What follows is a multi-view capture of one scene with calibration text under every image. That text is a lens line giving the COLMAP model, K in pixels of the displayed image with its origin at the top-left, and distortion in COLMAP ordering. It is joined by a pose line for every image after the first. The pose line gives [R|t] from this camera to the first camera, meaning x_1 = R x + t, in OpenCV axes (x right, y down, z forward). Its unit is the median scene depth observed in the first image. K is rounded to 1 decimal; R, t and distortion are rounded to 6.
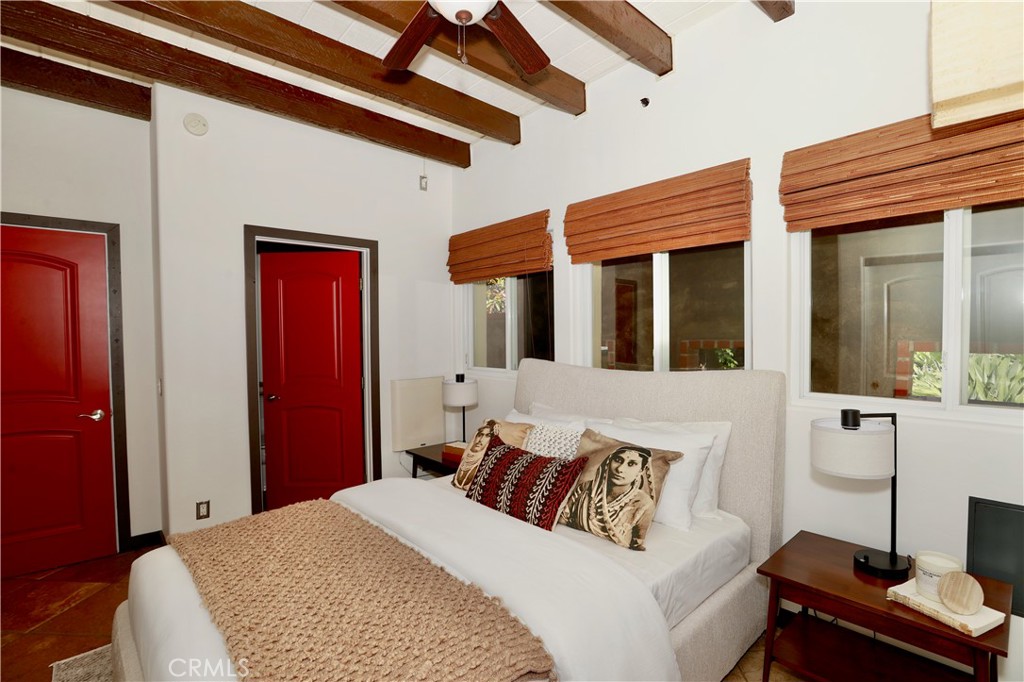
lens RADIAL K [[467.5, 0, 510.4], [0, 467.5, 341.9], [0, 0, 1]] dist [-0.050492, 0.017997]
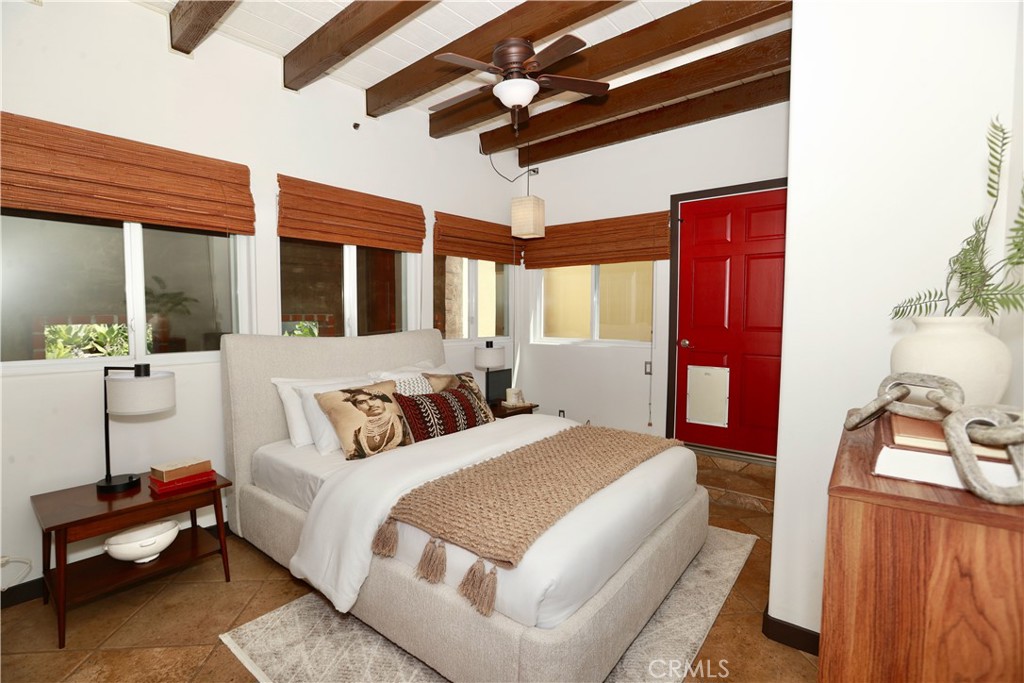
lens RADIAL K [[467.5, 0, 510.4], [0, 467.5, 342.4], [0, 0, 1]] dist [-0.050492, 0.017997]
pose [[-0.154286, -0.046354, 0.986938, -1.017585], [0.020804, 0.998525, 0.050150, 0.021528], [-0.987807, 0.028270, -0.153094, 0.759779]]
